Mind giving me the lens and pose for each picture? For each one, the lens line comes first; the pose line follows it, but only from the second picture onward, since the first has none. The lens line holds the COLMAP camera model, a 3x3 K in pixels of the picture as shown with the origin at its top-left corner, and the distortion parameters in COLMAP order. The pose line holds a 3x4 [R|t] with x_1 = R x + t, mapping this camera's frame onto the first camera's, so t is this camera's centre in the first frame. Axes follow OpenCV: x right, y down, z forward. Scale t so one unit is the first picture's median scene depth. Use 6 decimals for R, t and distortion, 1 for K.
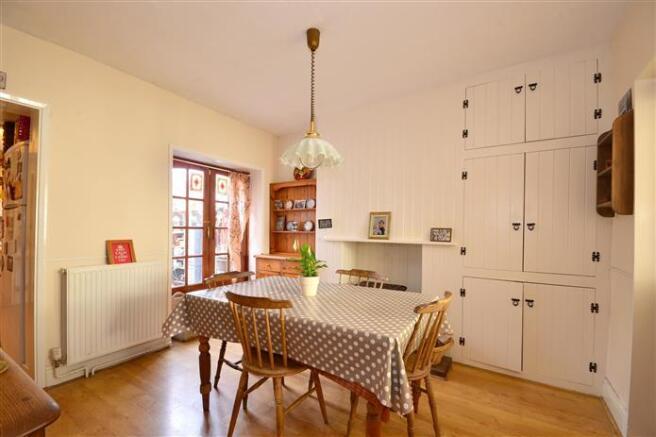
lens RADIAL K [[290.2, 0, 326.1], [0, 290.2, 229.0], [0, 0, 1]] dist [0.000209, 0.000073]
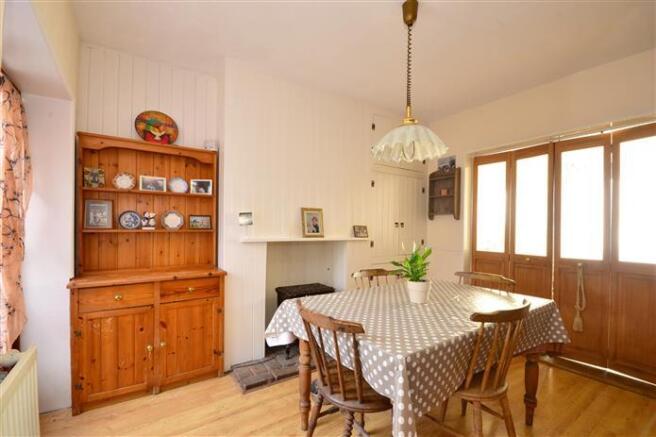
lens RADIAL K [[290.2, 0, 326.1], [0, 290.2, 229.0], [0, 0, 1]] dist [0.000209, 0.000073]
pose [[0.396612, -0.009567, 0.917937, -0.656969], [-0.004971, 0.999909, 0.012569, -0.003663], [-0.917973, -0.009548, 0.396528, 0.597519]]
